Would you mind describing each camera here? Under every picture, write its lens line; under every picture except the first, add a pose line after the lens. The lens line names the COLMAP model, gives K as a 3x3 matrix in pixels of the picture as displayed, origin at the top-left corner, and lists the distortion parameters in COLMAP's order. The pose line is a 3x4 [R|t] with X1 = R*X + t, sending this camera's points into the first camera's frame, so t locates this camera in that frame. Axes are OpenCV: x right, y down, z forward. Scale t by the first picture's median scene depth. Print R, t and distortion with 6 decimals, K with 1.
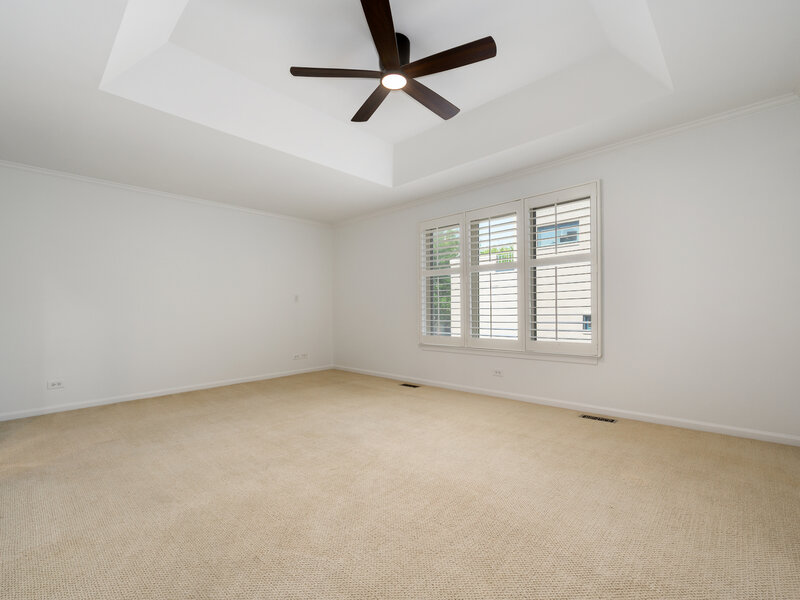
lens RADIAL K [[350.3, 0, 401.1], [0, 350.3, 307.2], [0, 0, 1]] dist [-0.000162, -0.000148]
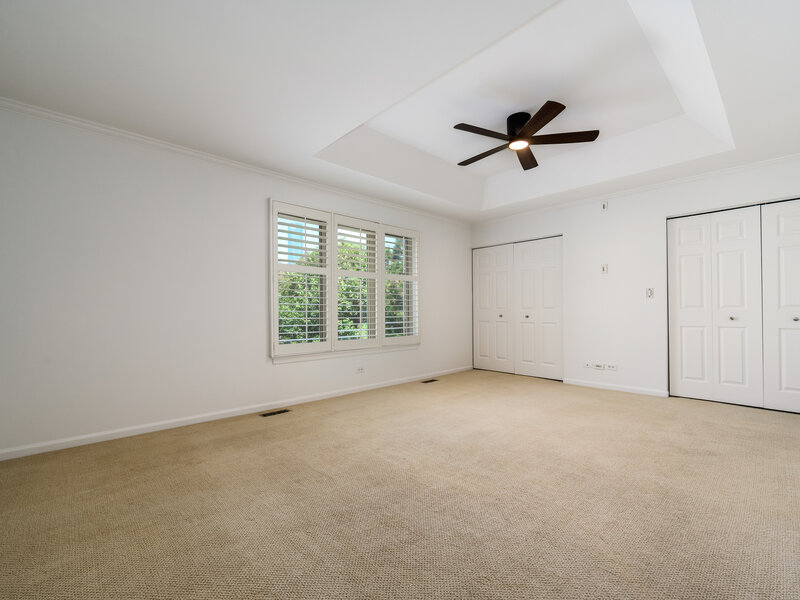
lens RADIAL K [[350.3, 0, 401.1], [0, 350.3, 307.2], [0, 0, 1]] dist [-0.000162, -0.000148]
pose [[0.093506, 0.030763, 0.995143, -0.818539], [-0.000389, 0.999524, -0.030862, 0.022349], [-0.995619, 0.002499, 0.093473, 0.765476]]
